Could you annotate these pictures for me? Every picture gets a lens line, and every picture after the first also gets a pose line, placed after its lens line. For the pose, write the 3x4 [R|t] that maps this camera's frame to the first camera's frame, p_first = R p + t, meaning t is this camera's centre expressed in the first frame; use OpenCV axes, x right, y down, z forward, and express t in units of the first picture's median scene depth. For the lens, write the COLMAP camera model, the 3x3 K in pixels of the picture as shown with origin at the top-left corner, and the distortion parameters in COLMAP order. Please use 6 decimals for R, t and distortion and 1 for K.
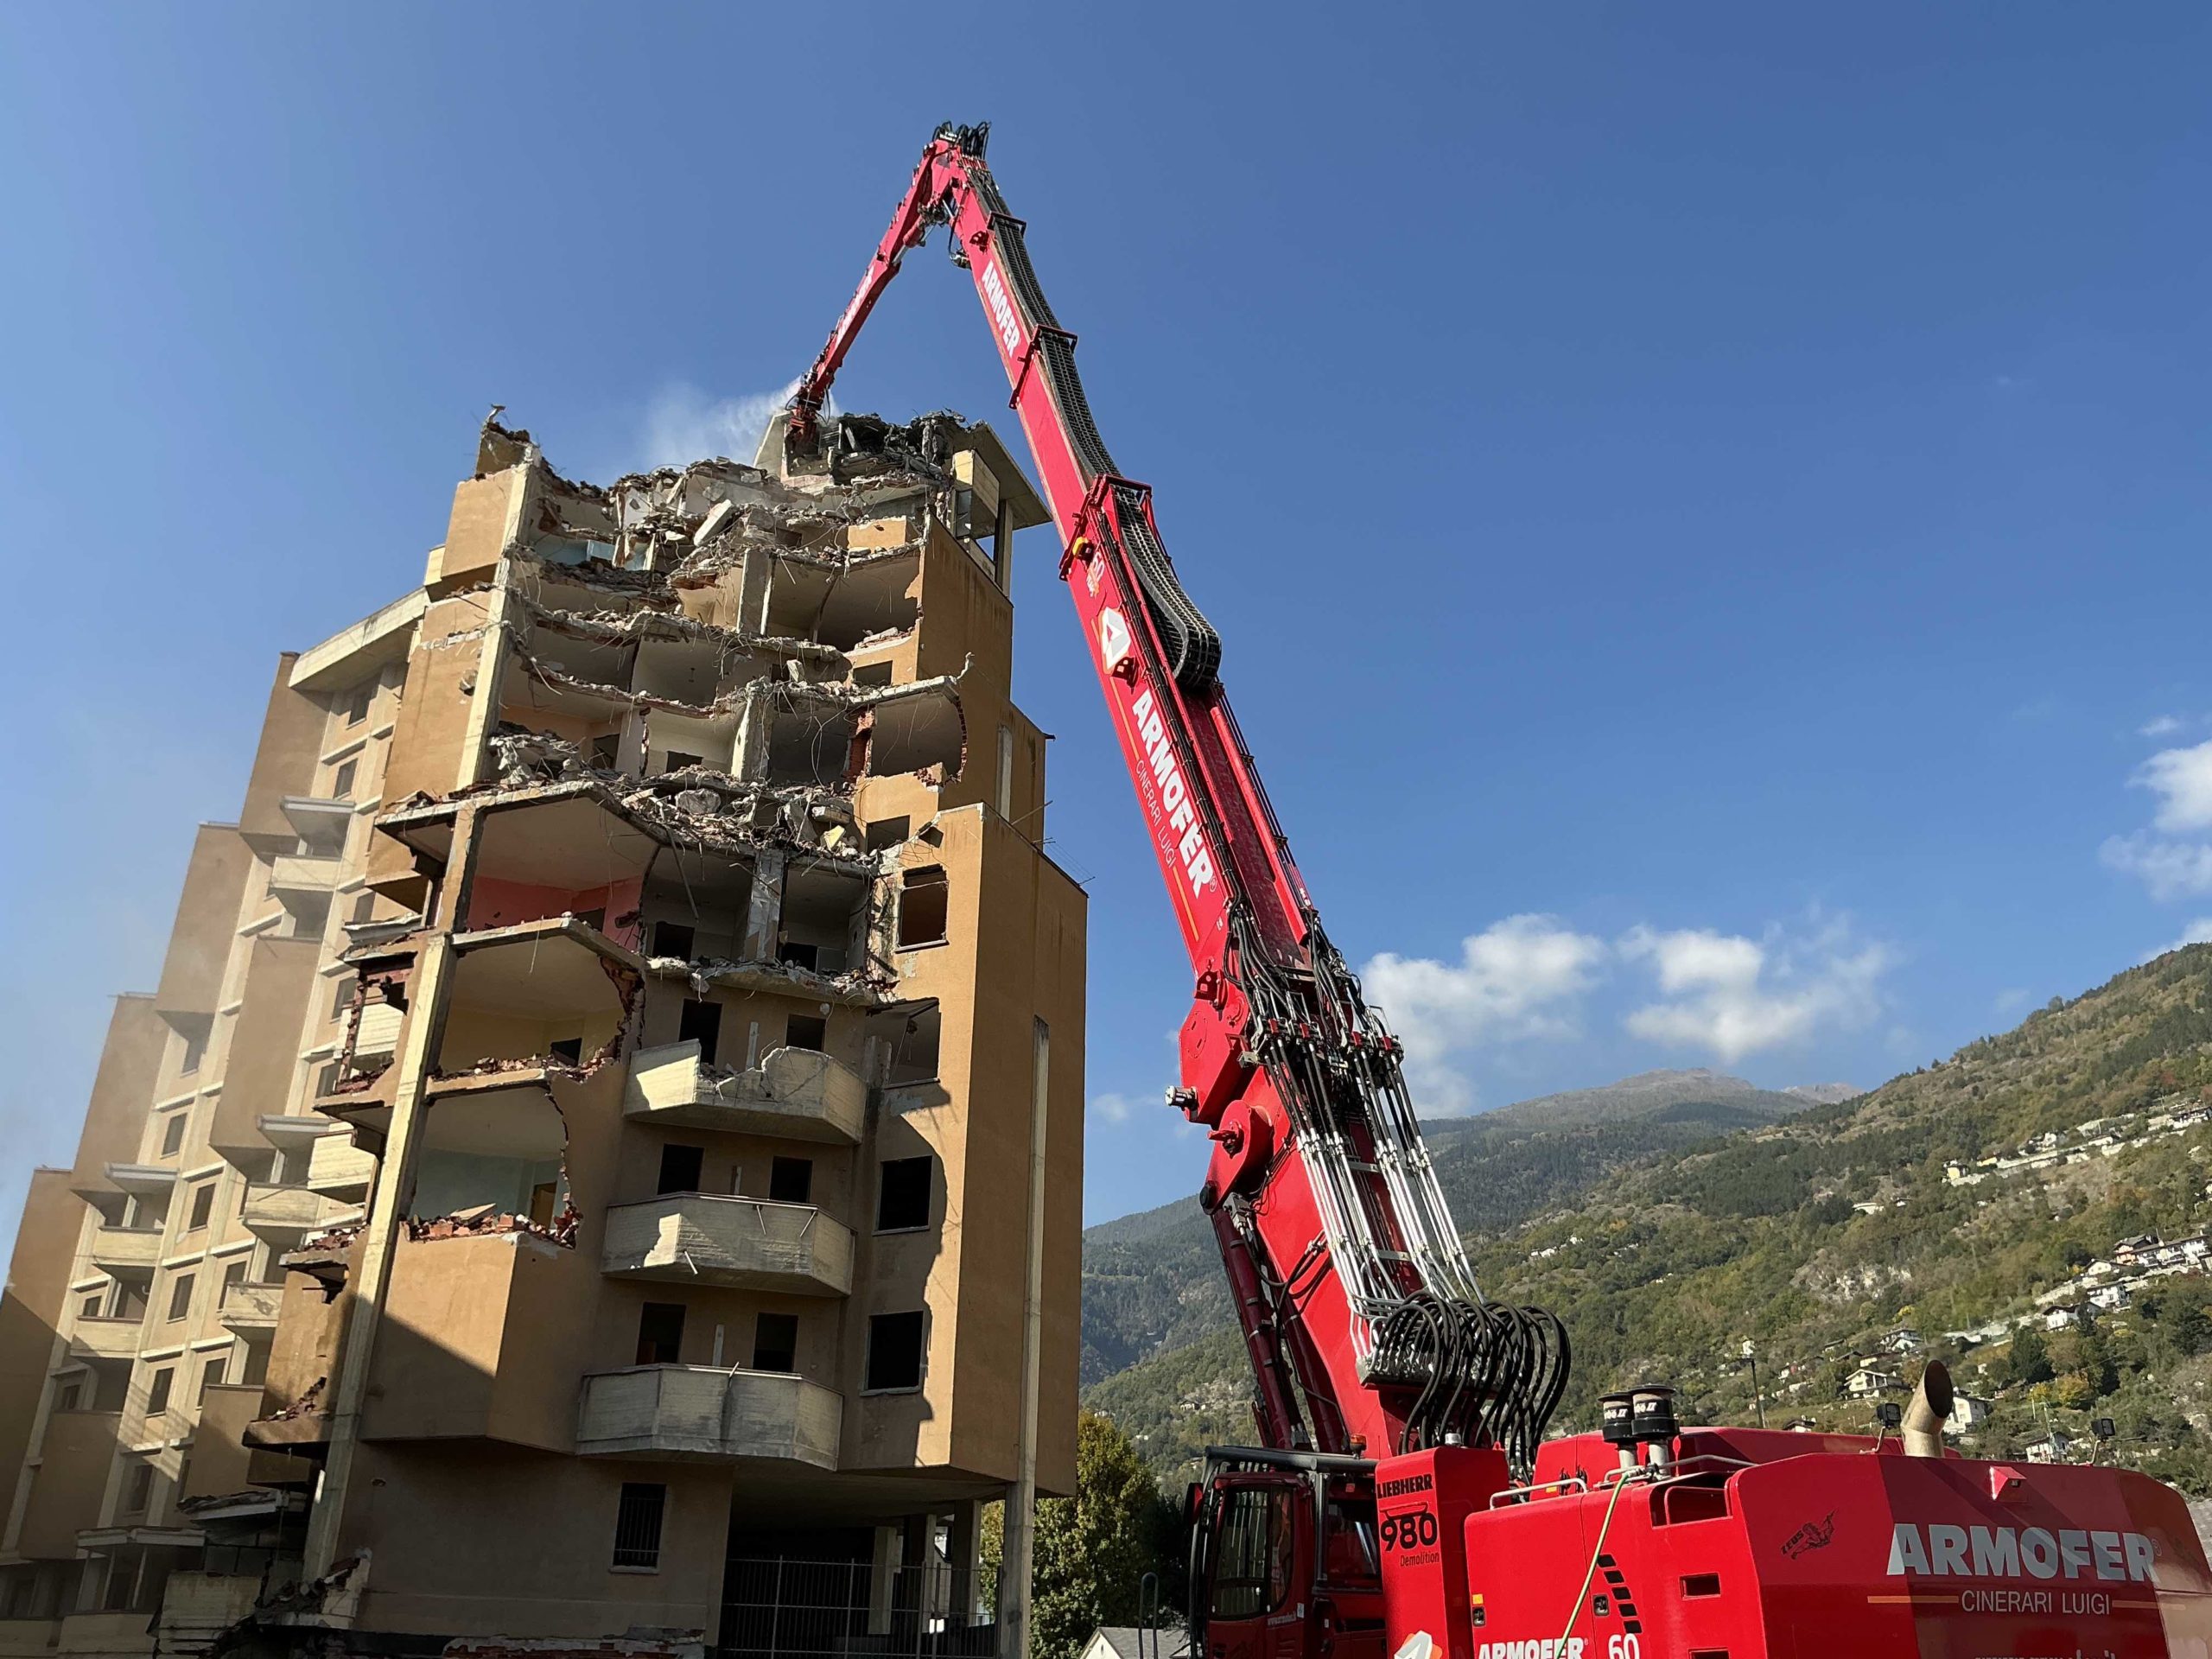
lens RADIAL K [[1833.4, 0, 1101.0], [0, 1833.4, 837.7], [0, 0, 1]] dist [0.170303, -0.361139]
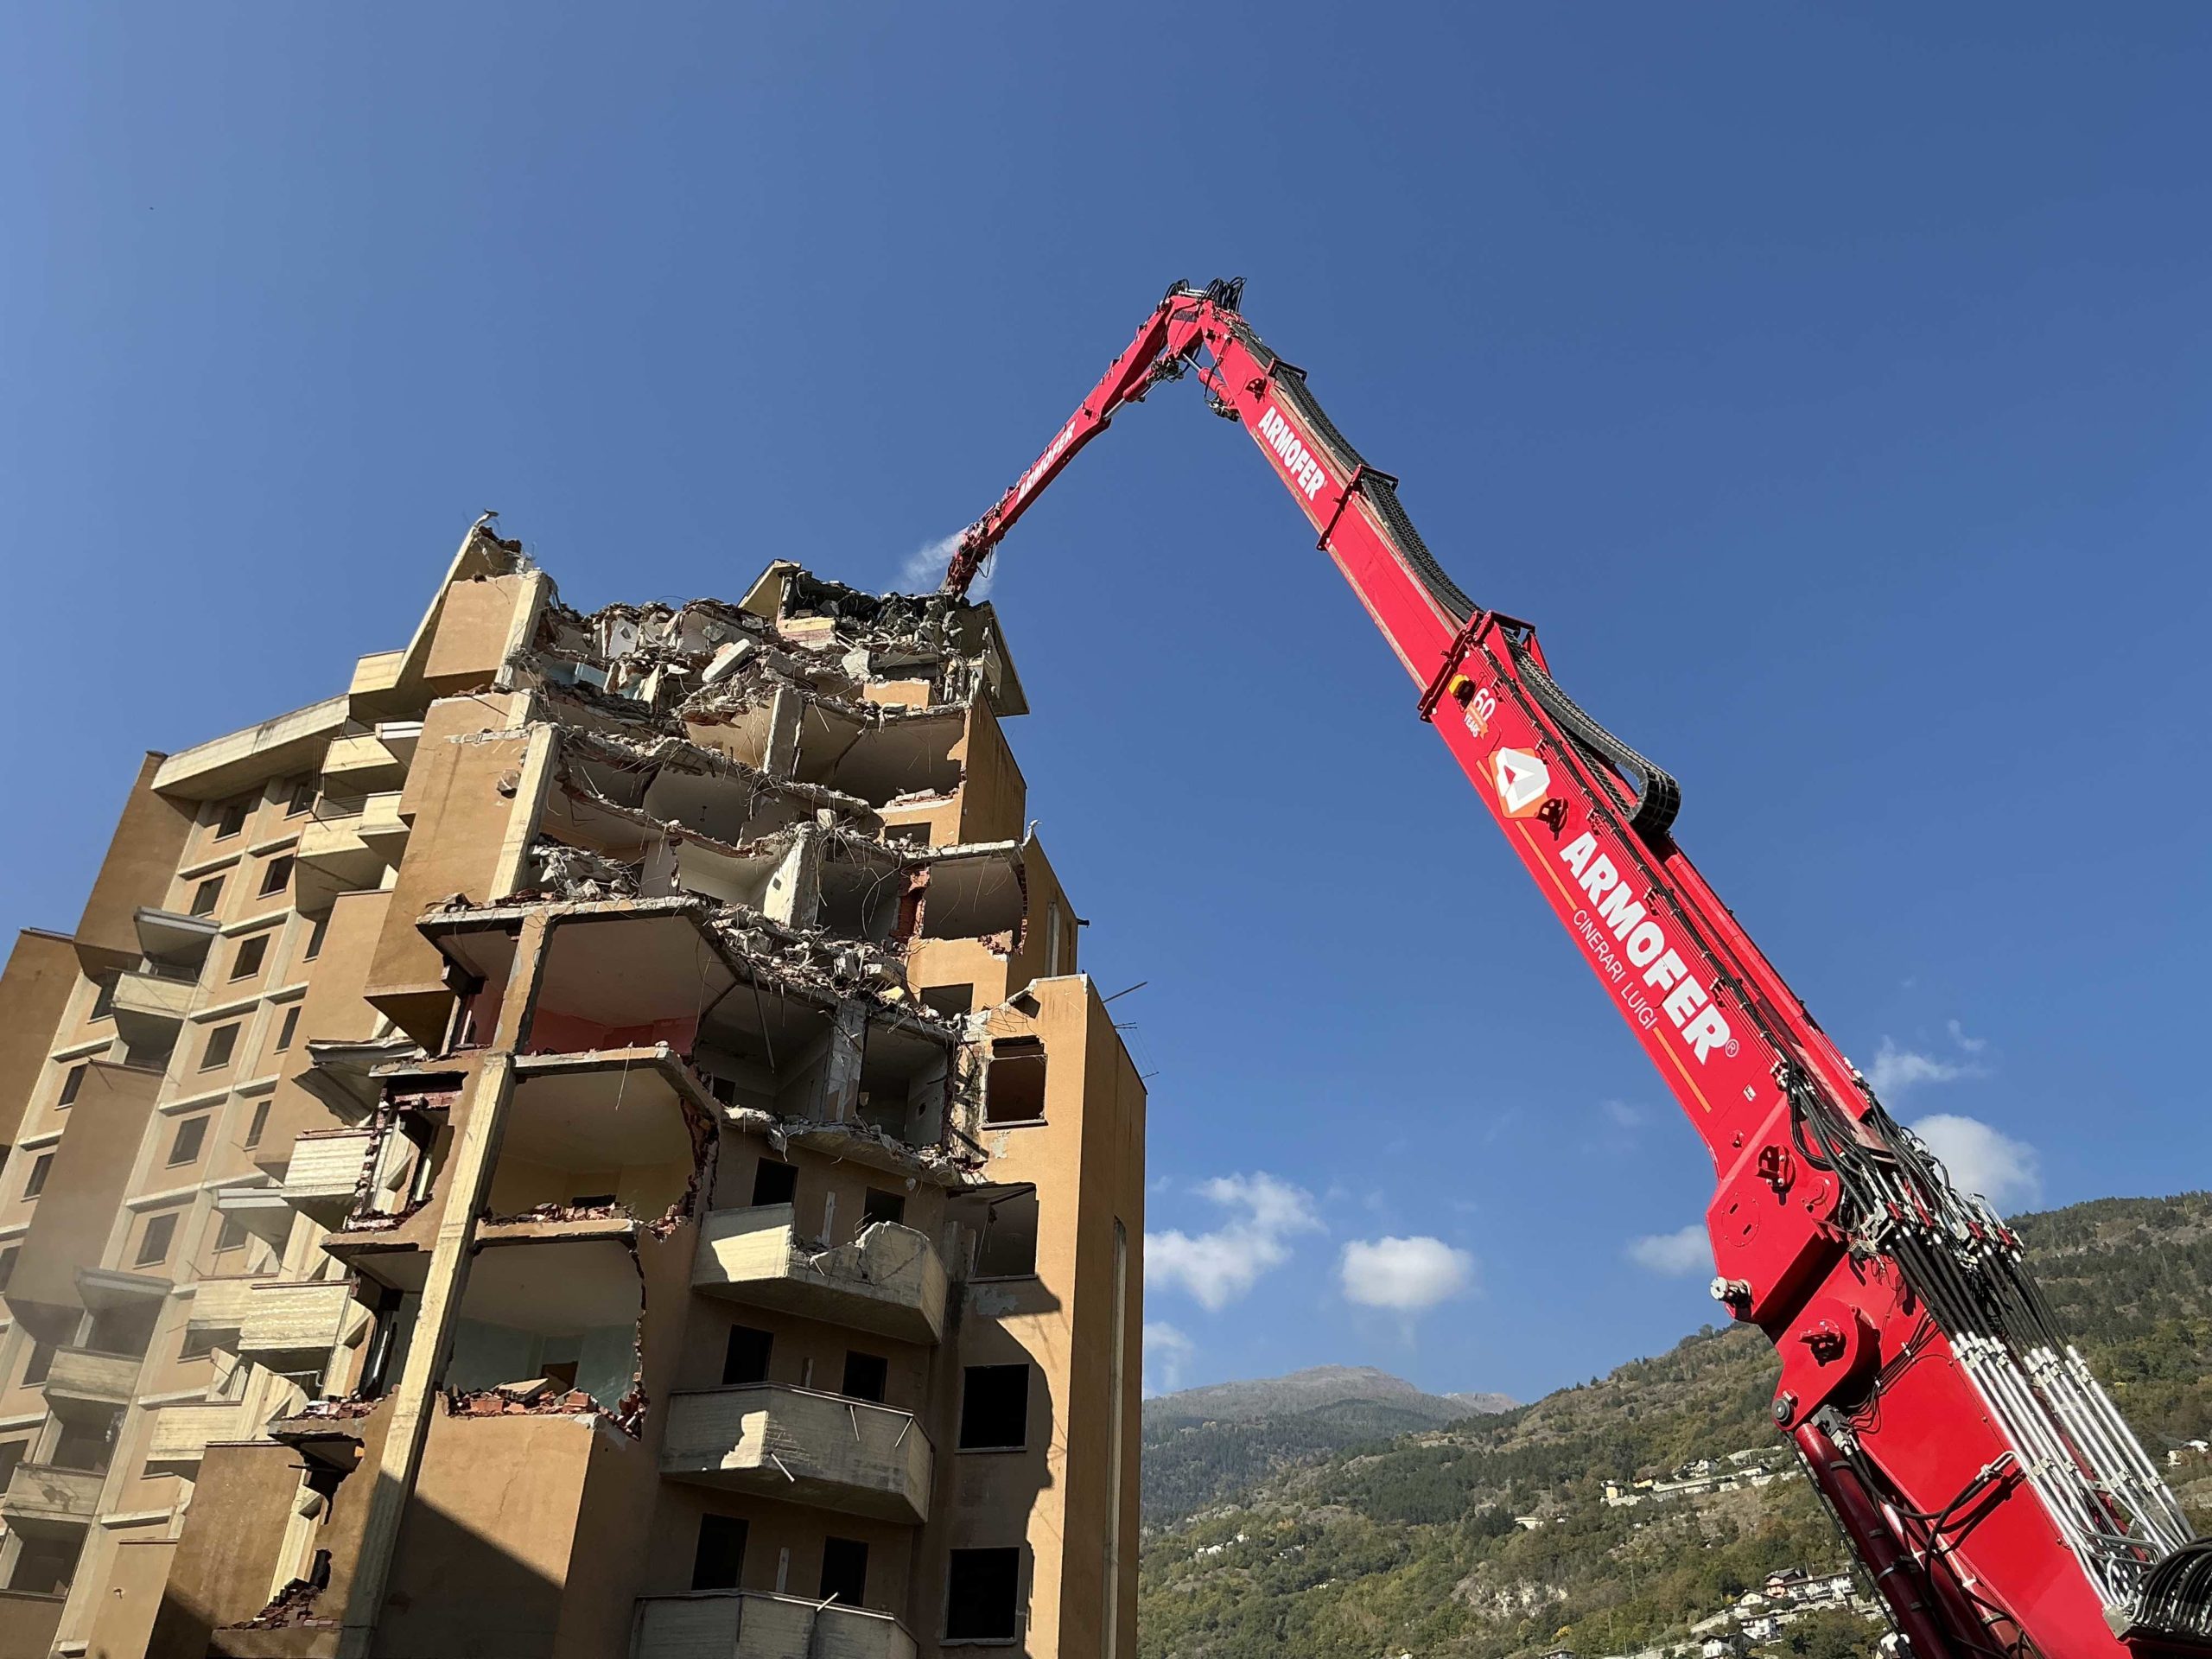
lens RADIAL K [[1833.4, 0, 1101.0], [0, 1833.4, 837.7], [0, 0, 1]] dist [0.170303, -0.361139]
pose [[0.982087, 0.119934, 0.145329, -0.181673], [-0.099029, 0.984695, -0.143419, 0.040863], [-0.160305, 0.126458, 0.978933, 0.081794]]
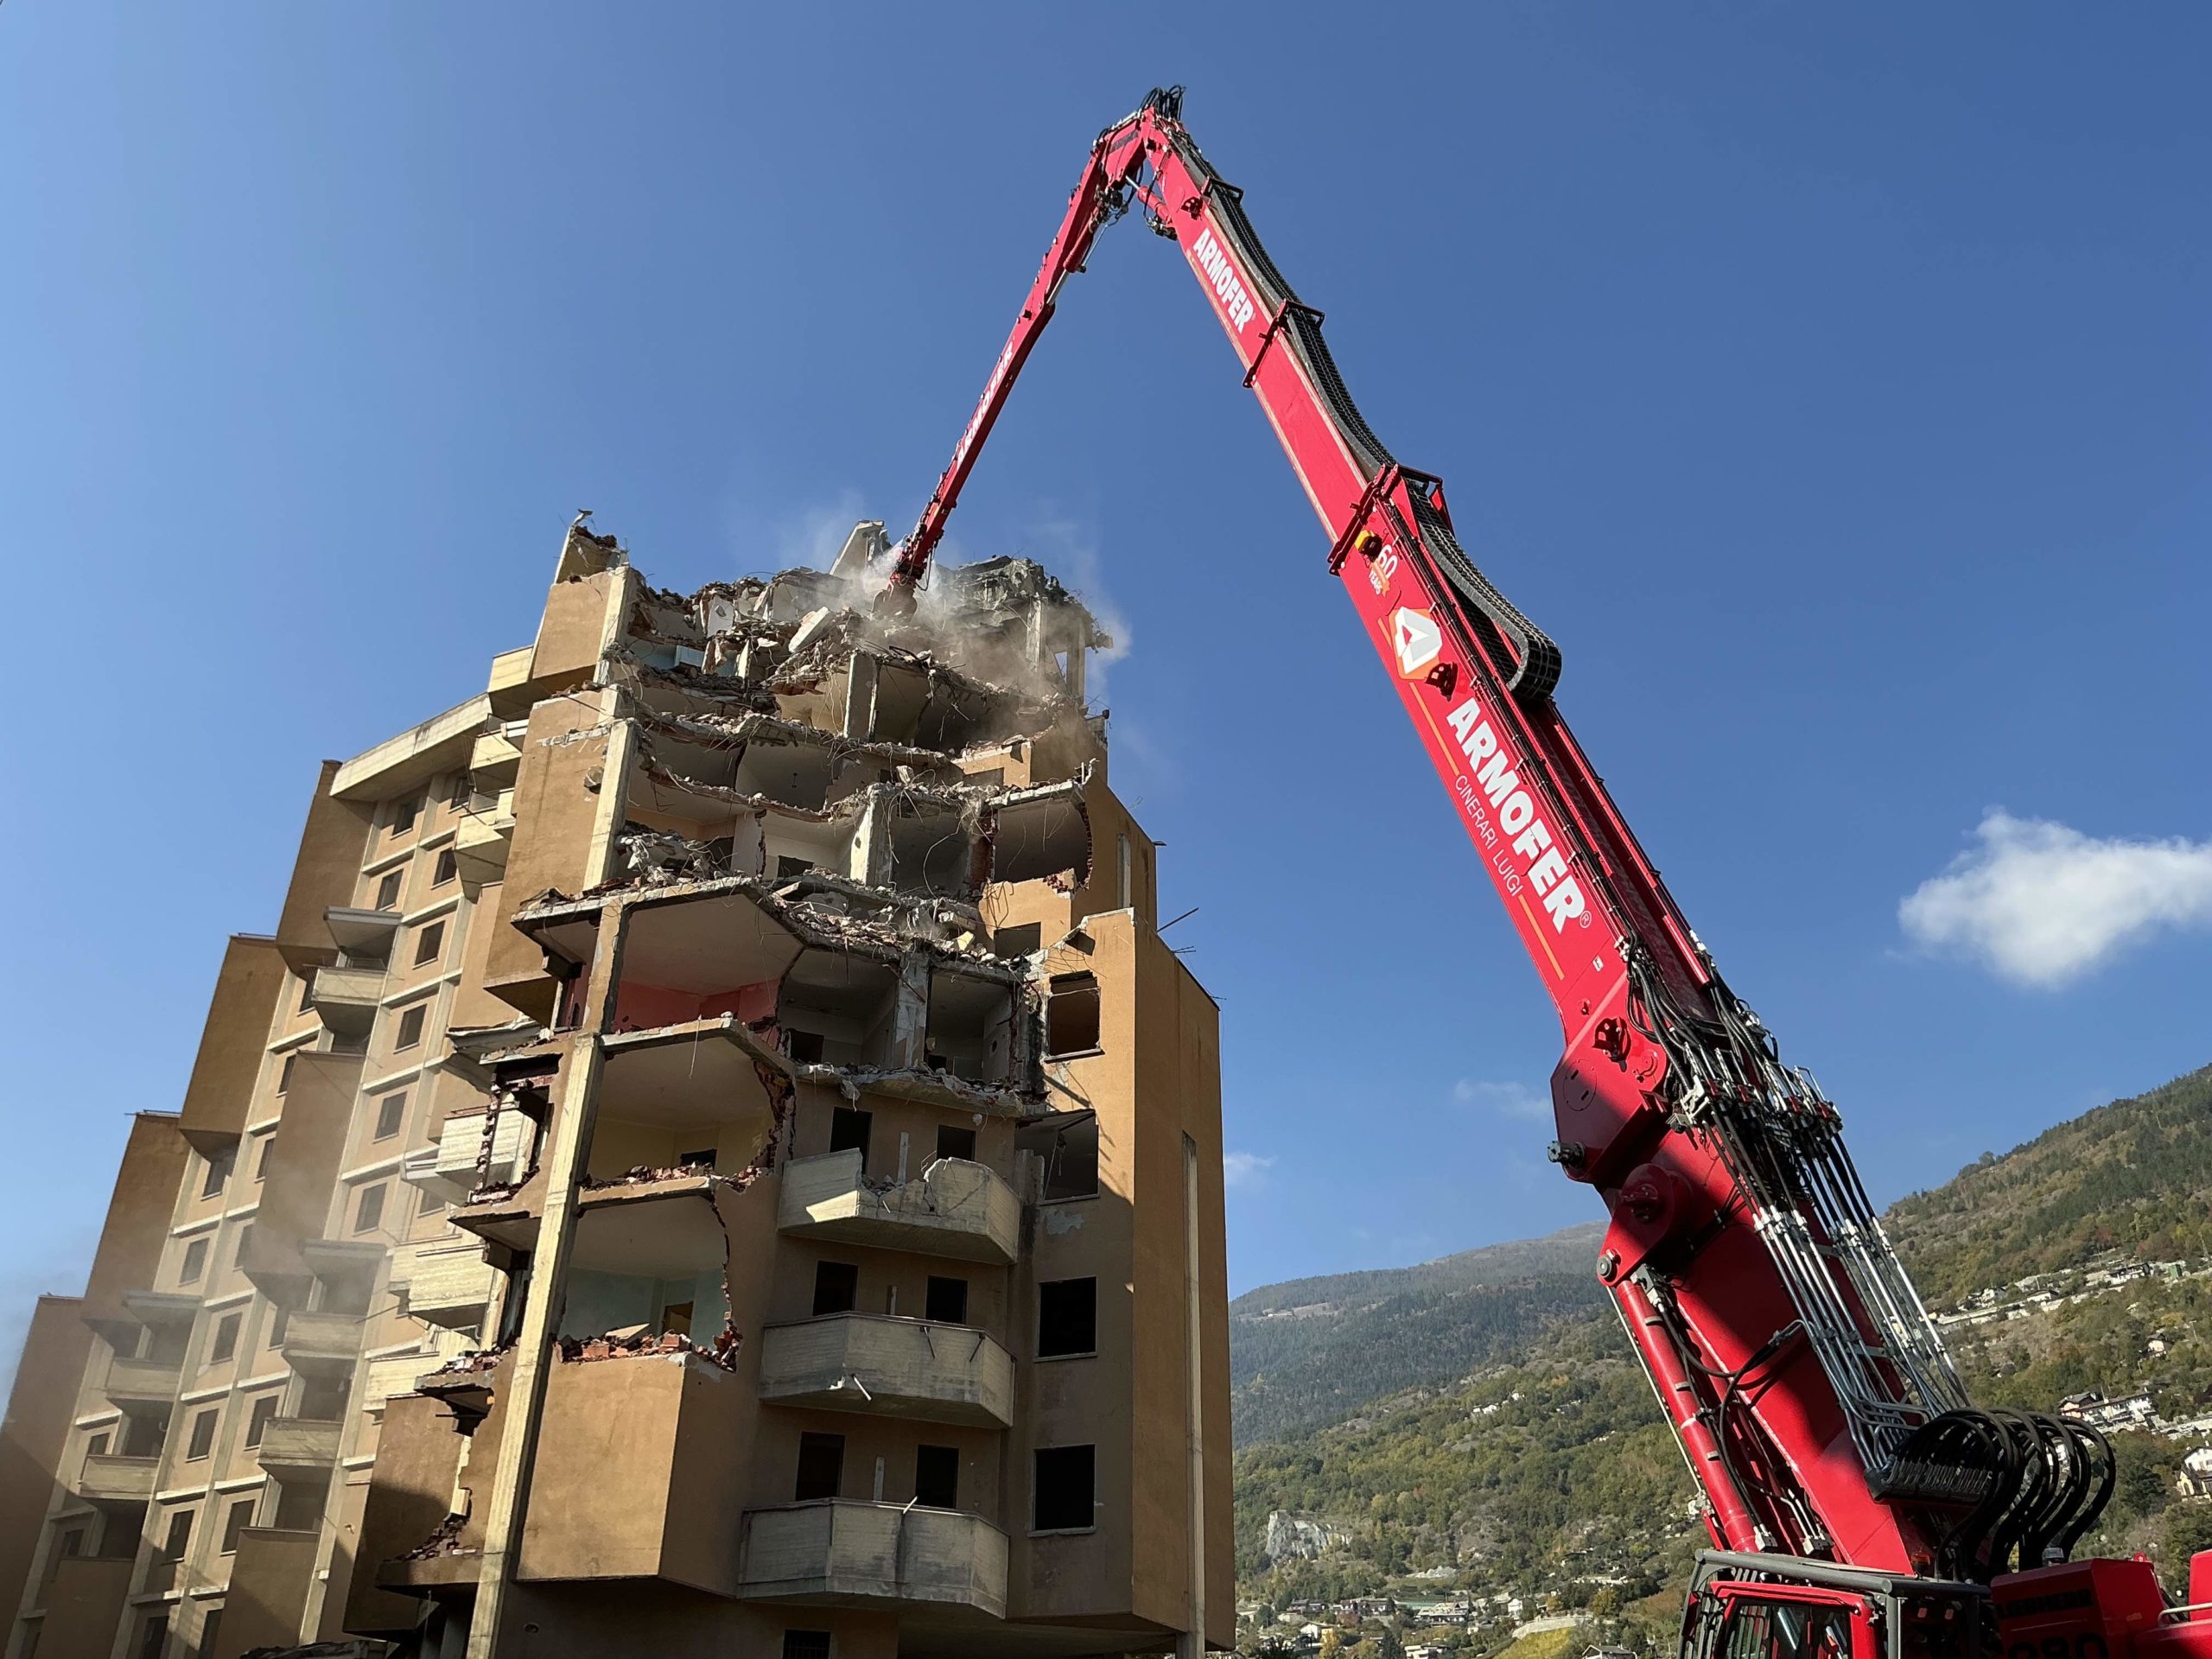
lens RADIAL K [[1833.4, 0, 1101.0], [0, 1833.4, 837.7], [0, 0, 1]] dist [0.170303, -0.361139]
pose [[0.999318, 0.015266, 0.033608, -0.104602], [-0.012630, 0.996928, -0.077292, 0.017546], [-0.034685, 0.076815, 0.996442, 0.030399]]
